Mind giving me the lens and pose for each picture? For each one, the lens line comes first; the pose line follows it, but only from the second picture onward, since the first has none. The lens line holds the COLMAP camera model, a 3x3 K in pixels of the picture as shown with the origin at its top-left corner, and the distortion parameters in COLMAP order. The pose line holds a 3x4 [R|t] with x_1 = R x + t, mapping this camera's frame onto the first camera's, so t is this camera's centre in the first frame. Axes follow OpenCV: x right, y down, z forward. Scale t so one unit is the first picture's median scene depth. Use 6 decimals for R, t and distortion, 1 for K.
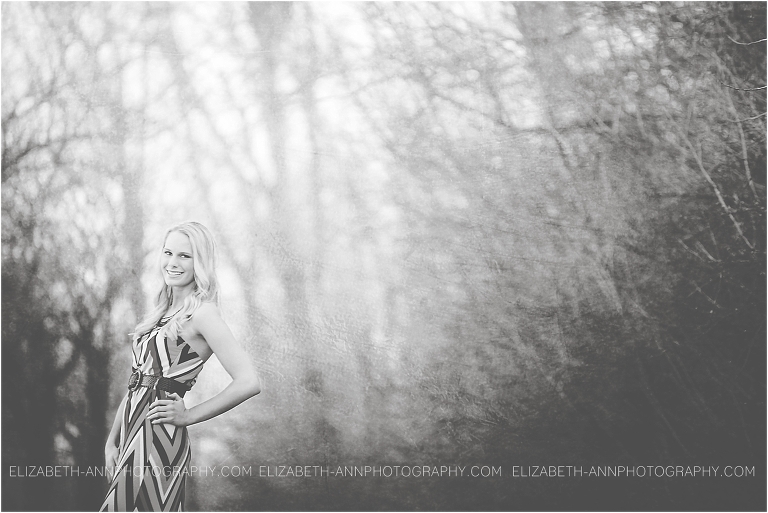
lens RADIAL K [[4404.2, 0, 384.0], [0, 4404.2, 256.5], [0, 0, 1]] dist [4.728117, 5.282249]
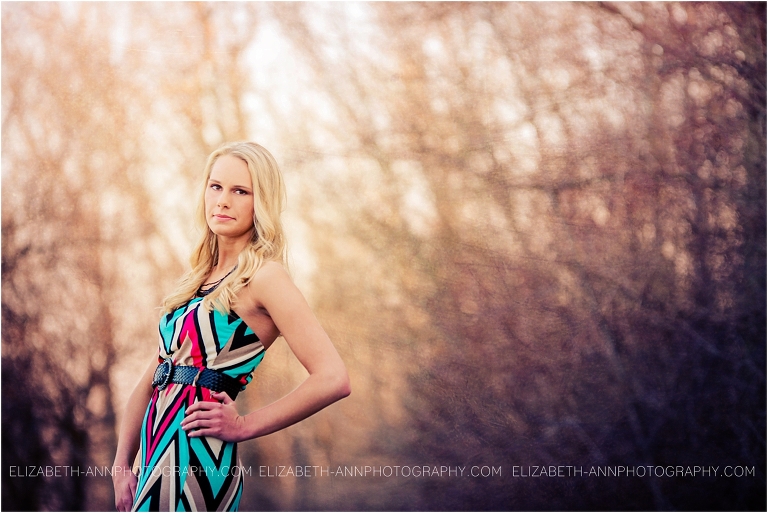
lens RADIAL K [[3415.9, 0, 384.0], [0, 3415.9, 256.5], [0, 0, 1]] dist [2.319702, -0.006295]
pose [[0.999699, 0.007248, 0.023439, -0.034441], [-0.007069, 0.999945, -0.007712, 0.013453], [-0.023493, 0.007544, 0.999696, 0.468464]]
